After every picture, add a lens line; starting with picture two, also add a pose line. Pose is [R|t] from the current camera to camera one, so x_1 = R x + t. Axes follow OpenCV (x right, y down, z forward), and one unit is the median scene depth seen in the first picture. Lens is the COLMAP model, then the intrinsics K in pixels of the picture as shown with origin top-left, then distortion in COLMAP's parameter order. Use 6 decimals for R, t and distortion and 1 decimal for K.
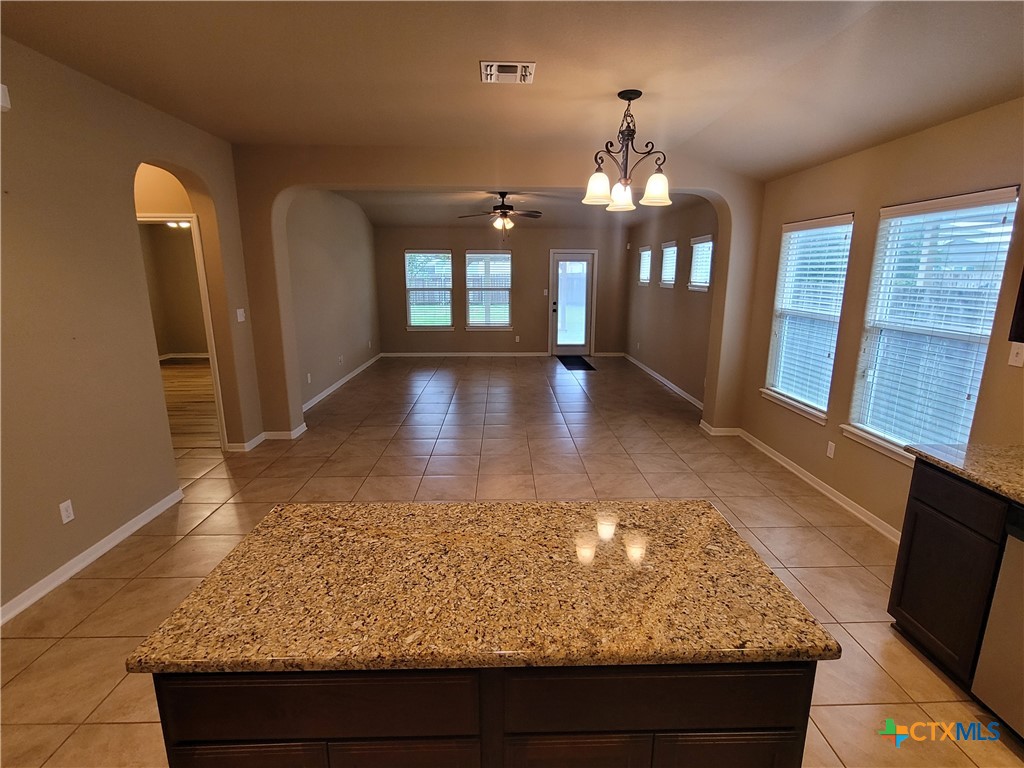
lens RADIAL K [[494.8, 0, 519.9], [0, 494.8, 380.3], [0, 0, 1]] dist [-0.000366, -0.000890]
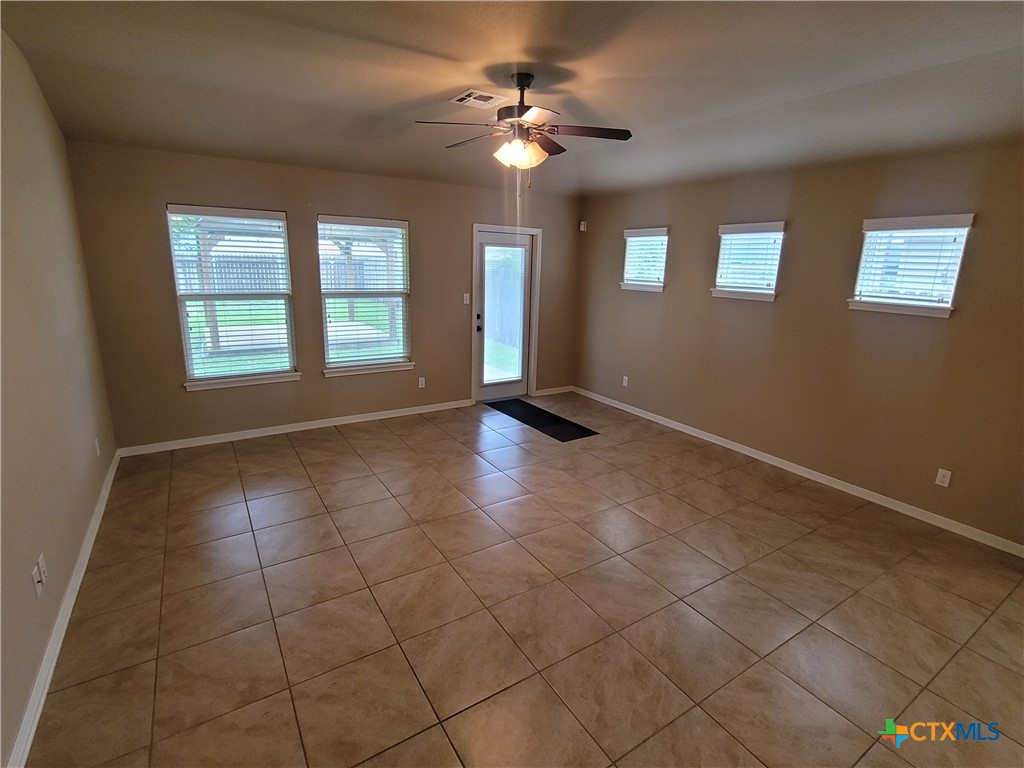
lens RADIAL K [[494.8, 0, 519.7], [0, 494.8, 377.6], [0, 0, 1]] dist [-0.000366, -0.000890]
pose [[0.857808, -0.097144, 0.504707, -0.412125], [0.082615, 0.995268, 0.051150, -0.232195], [-0.507287, -0.002181, 0.861774, 0.990478]]
